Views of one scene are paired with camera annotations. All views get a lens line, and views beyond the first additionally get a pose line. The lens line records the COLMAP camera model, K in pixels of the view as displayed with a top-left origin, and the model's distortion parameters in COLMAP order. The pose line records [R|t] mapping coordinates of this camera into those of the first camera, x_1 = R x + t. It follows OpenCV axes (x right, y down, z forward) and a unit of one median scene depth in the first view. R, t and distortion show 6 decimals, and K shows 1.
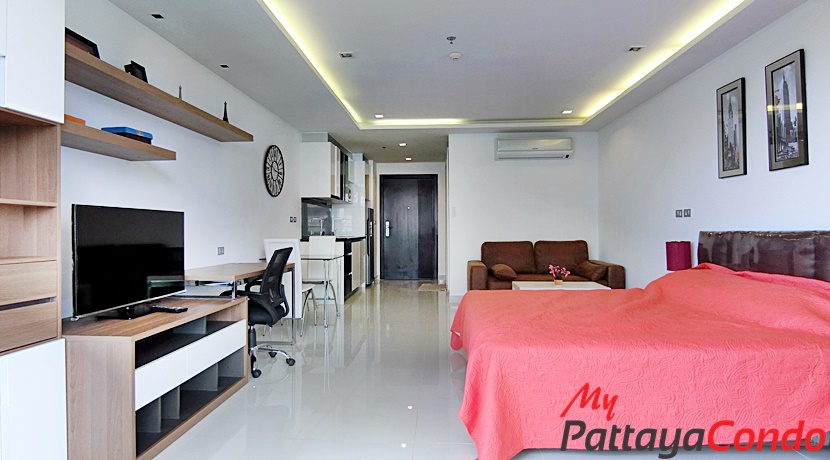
lens RADIAL K [[465.2, 0, 415.0], [0, 465.2, 230.0], [0, 0, 1]] dist [-0.002431, -0.001097]
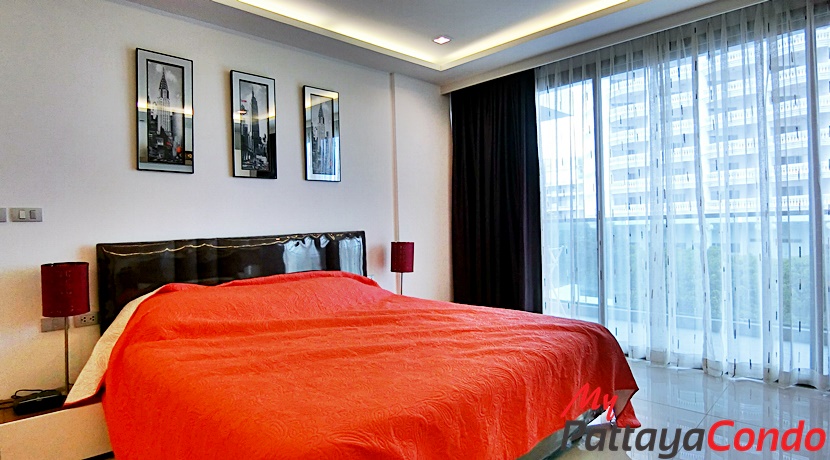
lens RADIAL K [[465.2, 0, 415.0], [0, 465.2, 230.0], [0, 0, 1]] dist [-0.002431, -0.001097]
pose [[-0.745314, 0.027919, 0.666129, -0.190016], [0.042017, 0.999104, 0.005137, -0.001903], [-0.665388, 0.031817, -0.745819, 1.556591]]
